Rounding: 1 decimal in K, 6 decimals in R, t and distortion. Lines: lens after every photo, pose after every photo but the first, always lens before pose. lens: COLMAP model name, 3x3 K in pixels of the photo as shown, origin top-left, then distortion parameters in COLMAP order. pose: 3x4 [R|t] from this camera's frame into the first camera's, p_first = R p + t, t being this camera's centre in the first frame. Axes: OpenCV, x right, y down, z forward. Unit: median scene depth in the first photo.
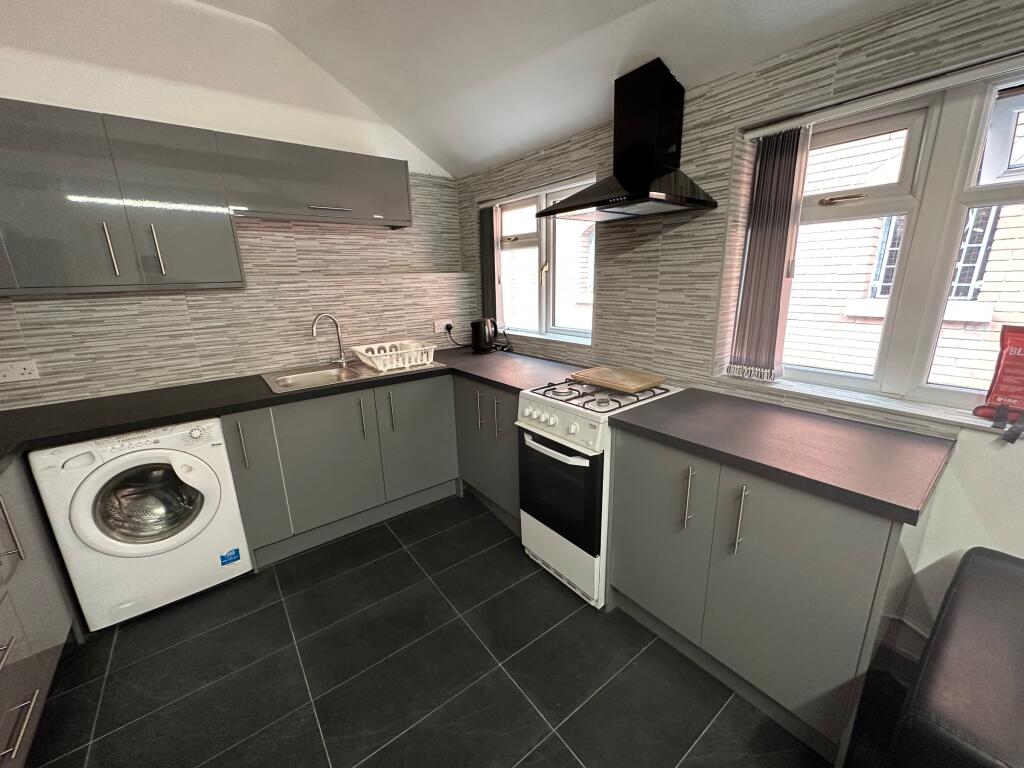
lens RADIAL K [[407.1, 0, 510.1], [0, 407.1, 382.8], [0, 0, 1]] dist [-0.002754, -0.000277]
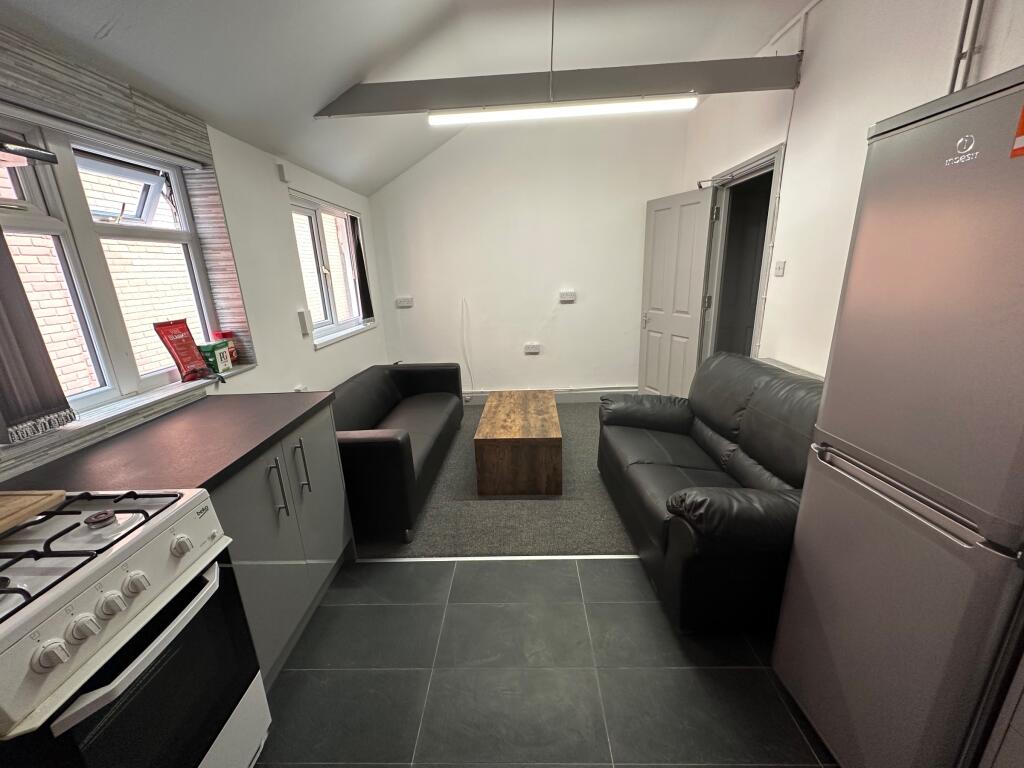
lens RADIAL K [[407.1, 0, 510.1], [0, 407.1, 382.8], [0, 0, 1]] dist [-0.002754, -0.000277]
pose [[-0.779843, -0.143433, 0.609320, -0.412814], [0.182735, 0.878833, 0.440750, -0.210368], [-0.598709, 0.455060, -0.659142, 0.748044]]
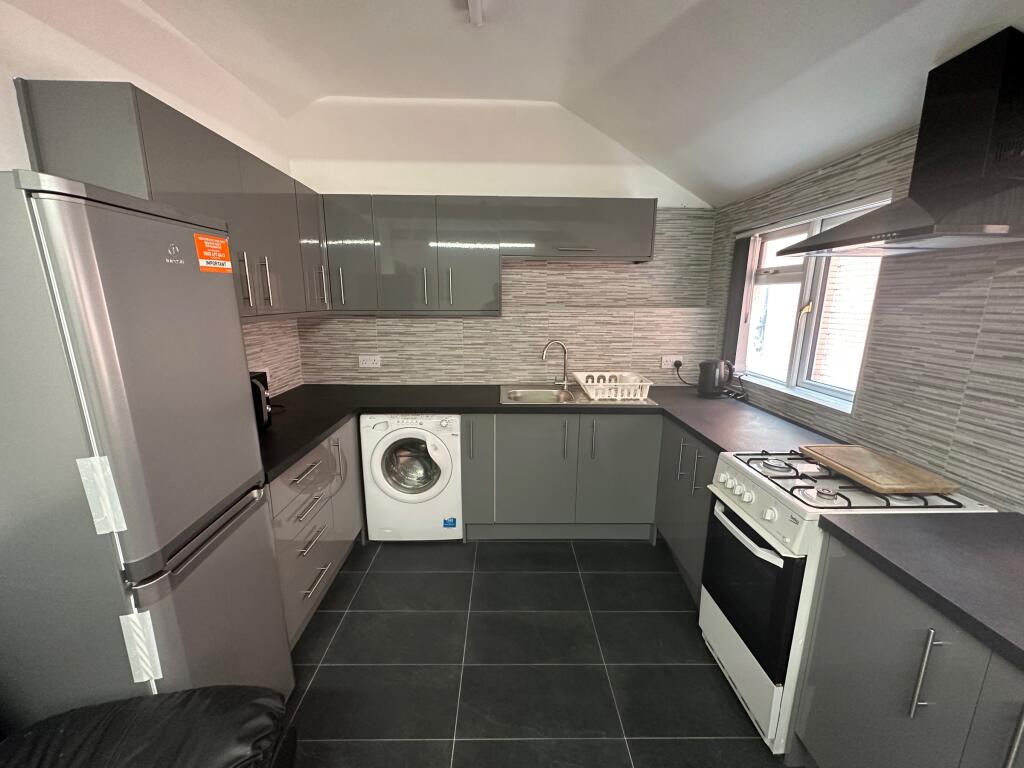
lens RADIAL K [[407.1, 0, 510.1], [0, 407.1, 382.8], [0, 0, 1]] dist [-0.002754, -0.000277]
pose [[0.803641, 0.149365, -0.576065, 0.131722], [-0.176964, 0.984182, 0.008309, -0.048589], [0.568194, 0.095265, 0.817362, 0.013464]]
